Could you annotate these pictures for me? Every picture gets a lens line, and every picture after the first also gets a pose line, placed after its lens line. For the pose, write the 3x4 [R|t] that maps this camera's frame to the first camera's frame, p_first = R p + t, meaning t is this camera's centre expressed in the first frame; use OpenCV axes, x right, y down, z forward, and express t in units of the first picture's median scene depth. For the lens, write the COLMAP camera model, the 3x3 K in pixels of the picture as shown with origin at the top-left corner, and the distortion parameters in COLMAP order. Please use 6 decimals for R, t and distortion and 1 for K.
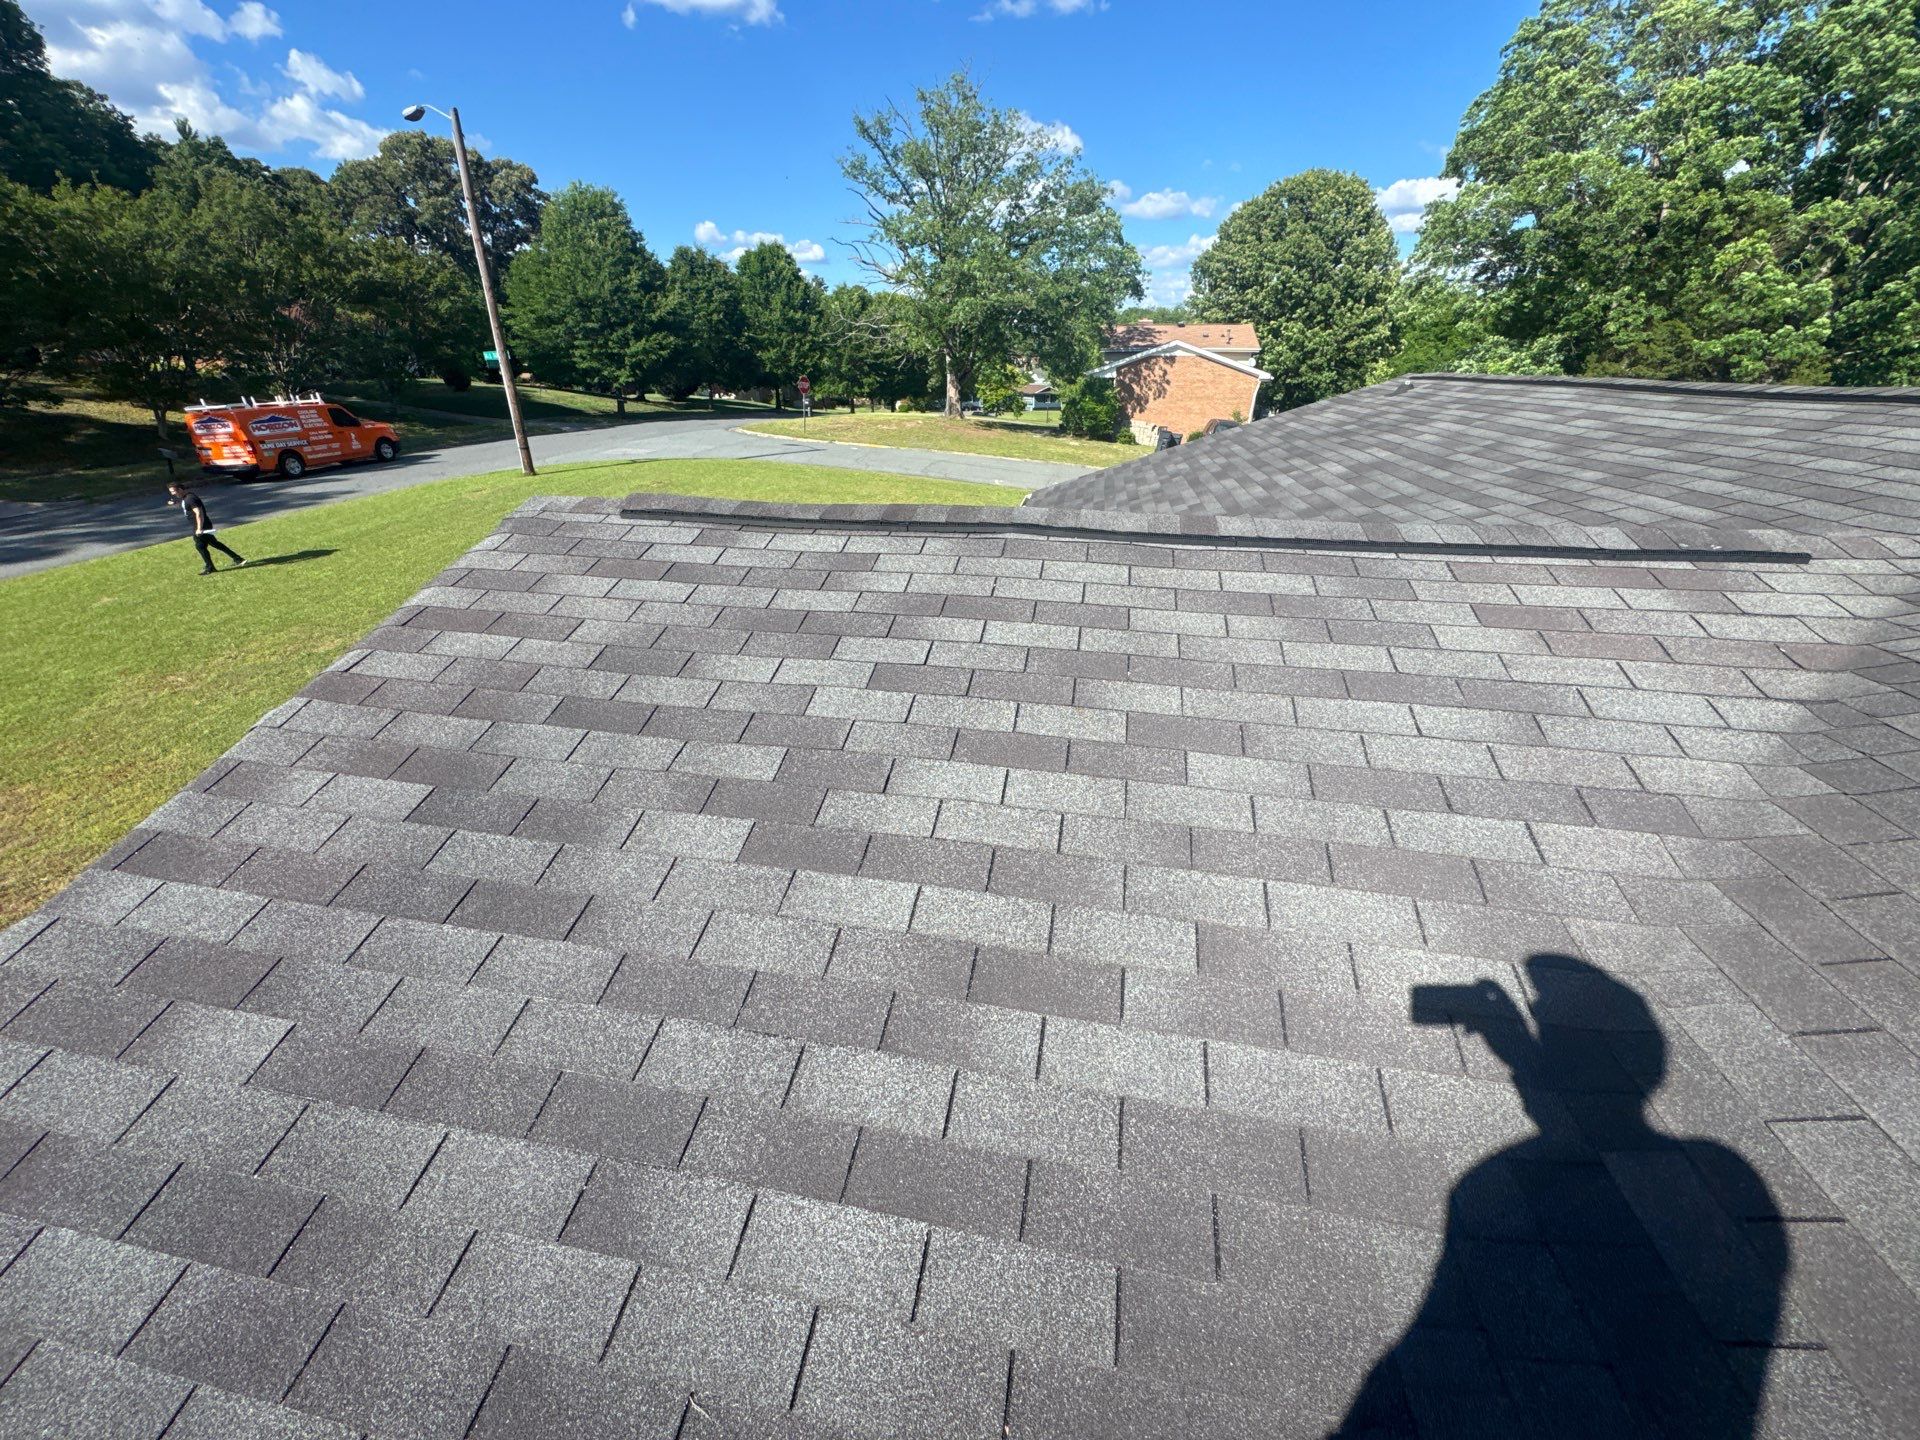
lens RADIAL K [[752.6, 0, 962.4], [0, 752.6, 729.5], [0, 0, 1]] dist [-0.006887, 0.000919]
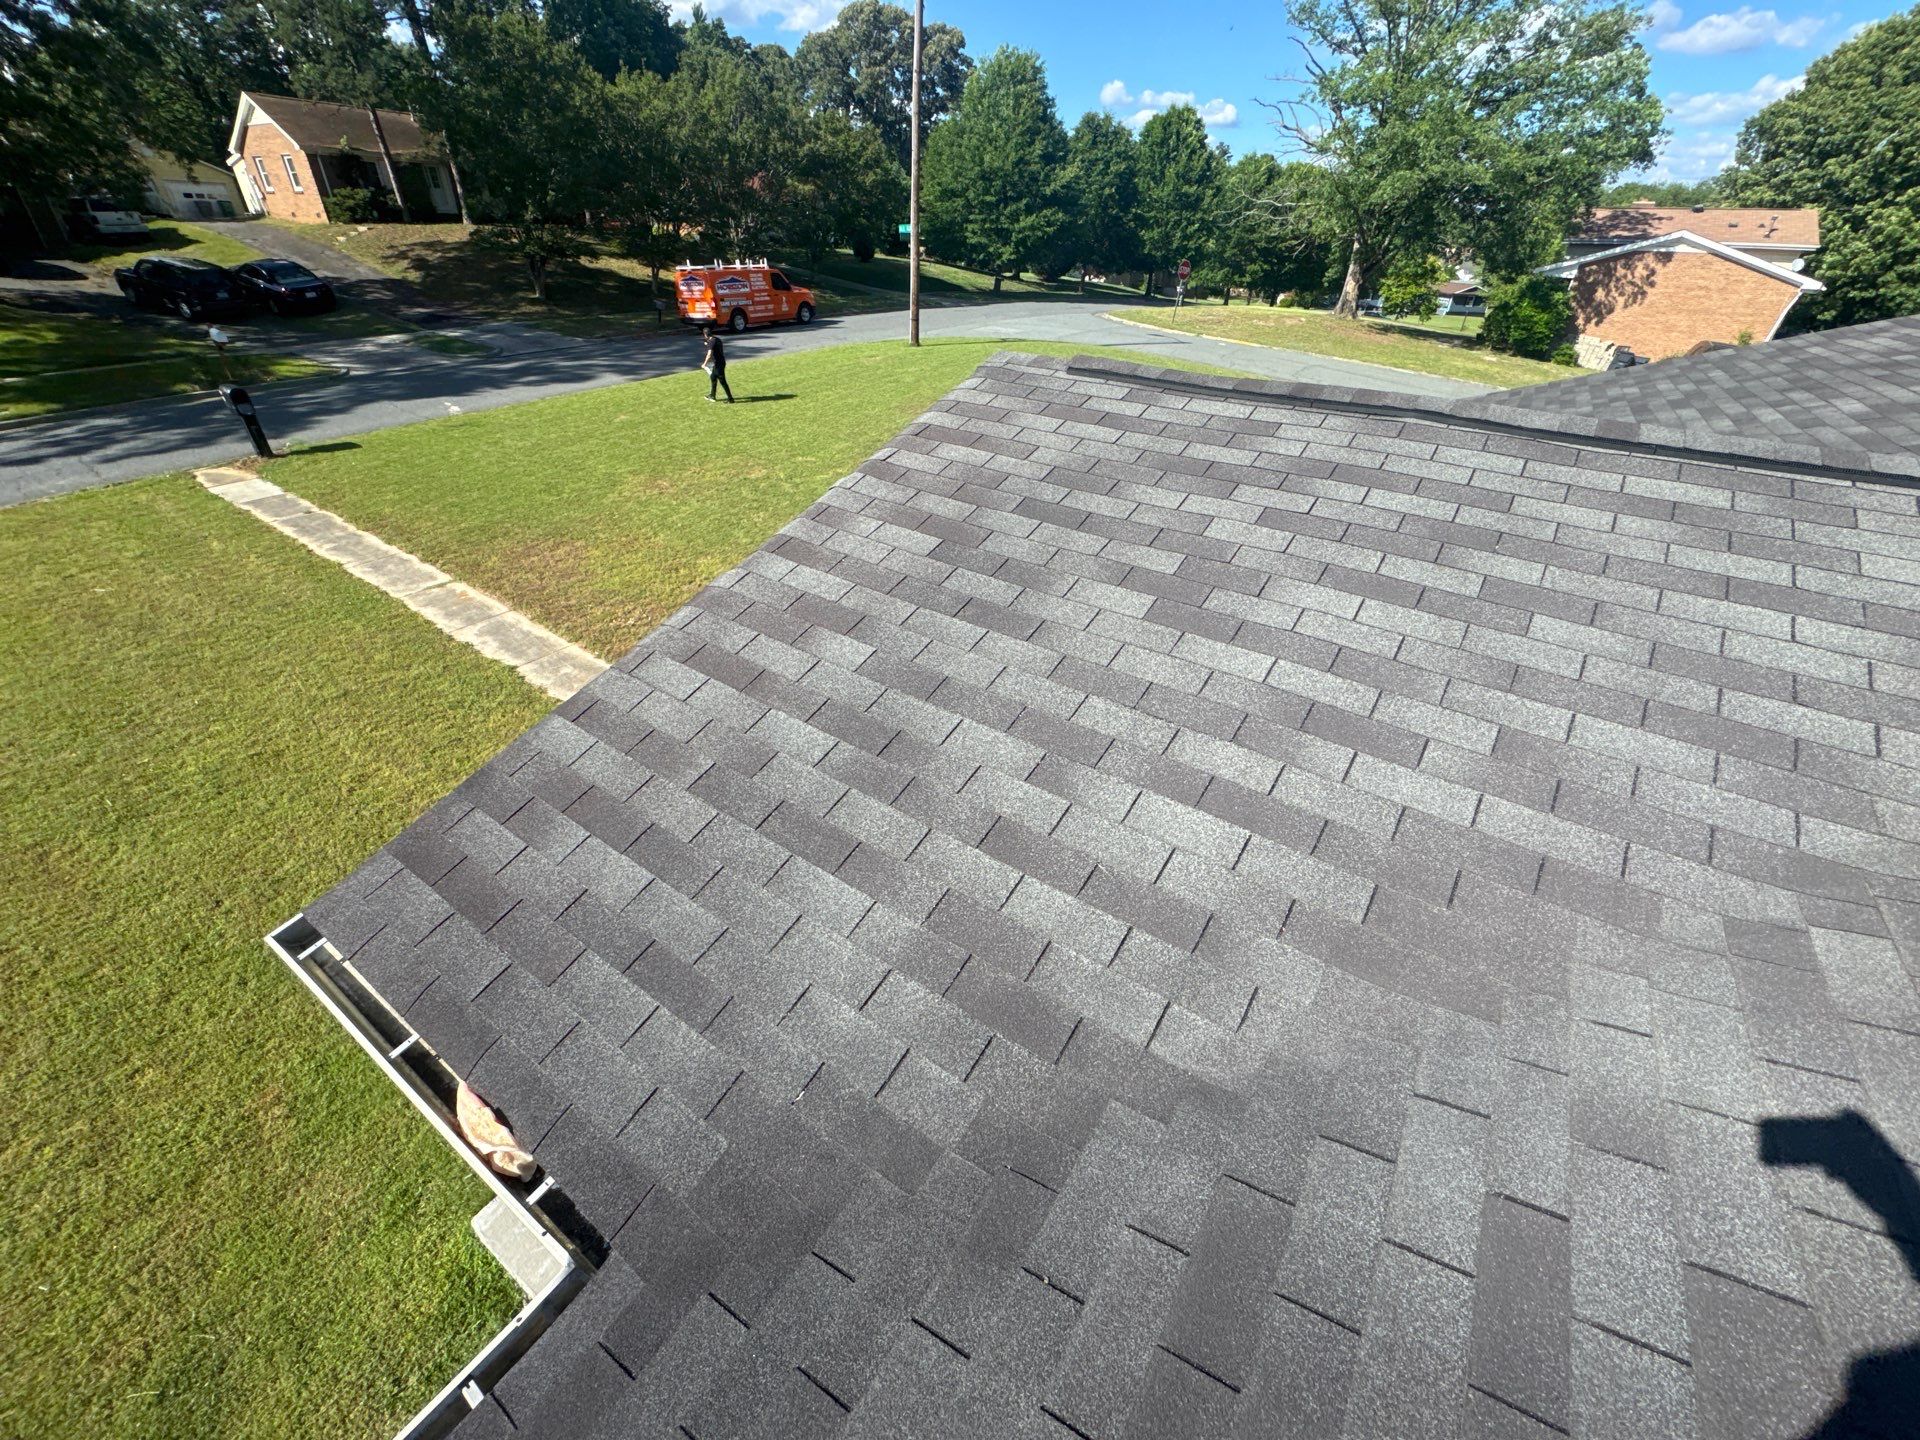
lens RADIAL K [[752.6, 0, 962.4], [0, 752.6, 729.5], [0, 0, 1]] dist [-0.006887, 0.000919]
pose [[0.908714, 0.247746, -0.335946, -0.005341], [-0.205650, 0.966084, 0.156175, 0.014988], [0.363244, -0.072831, 0.928843, -0.030596]]
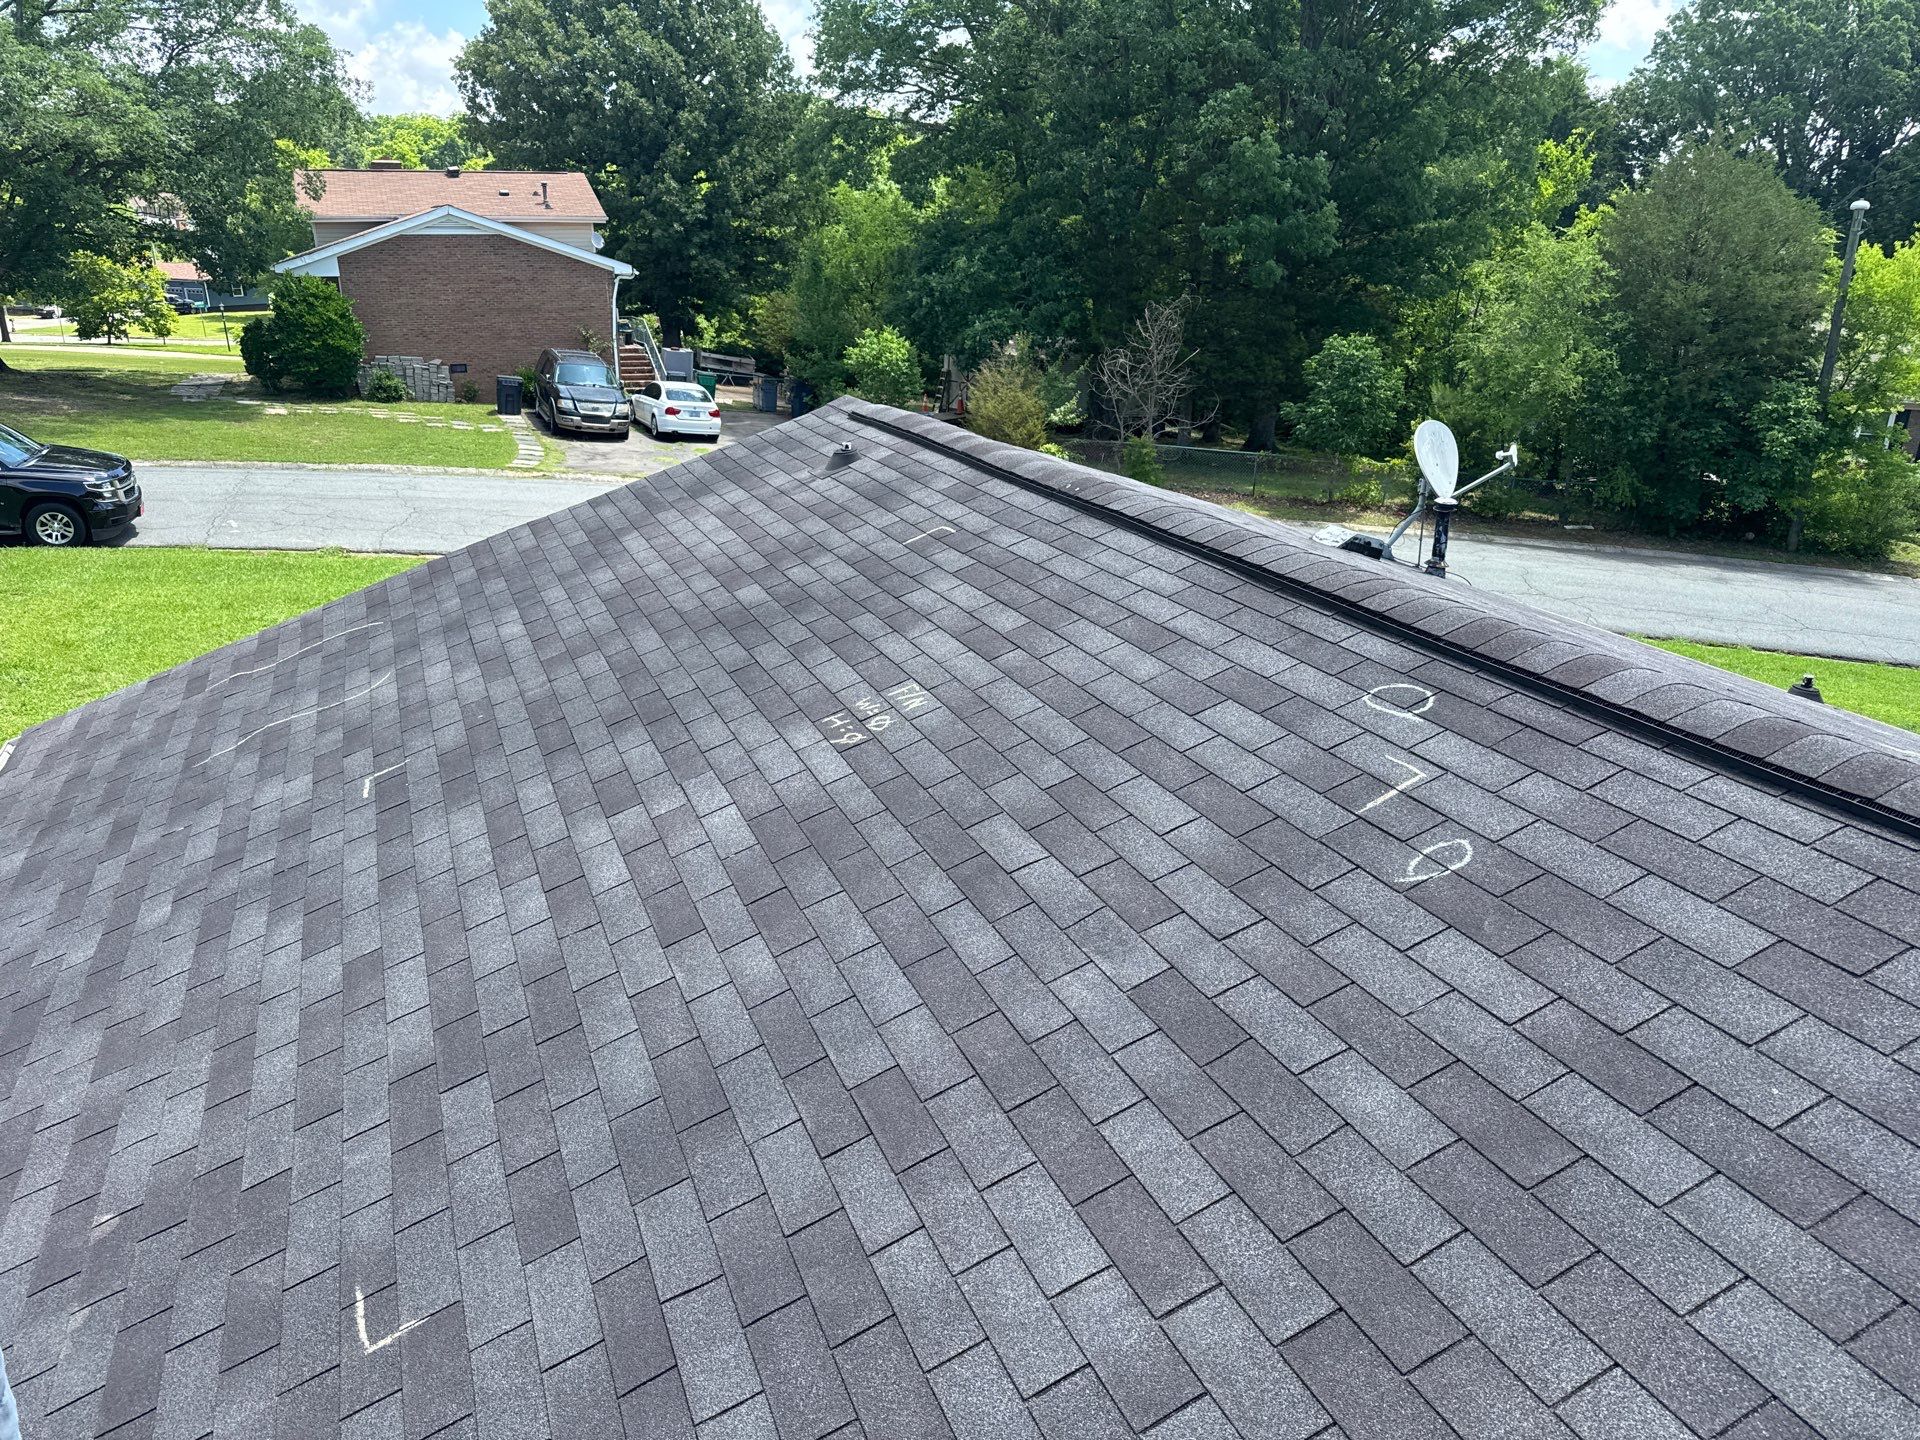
lens RADIAL K [[1370.1, 0, 960.0], [0, 1370.1, 720.0], [0, 0, 1]] dist [-0.001099, 0.001815]
pose [[0.844354, -0.188293, 0.501609, 0.060867], [0.236693, 0.970992, -0.033935, -0.079434], [-0.480668, 0.147380, 0.864429, 0.080268]]
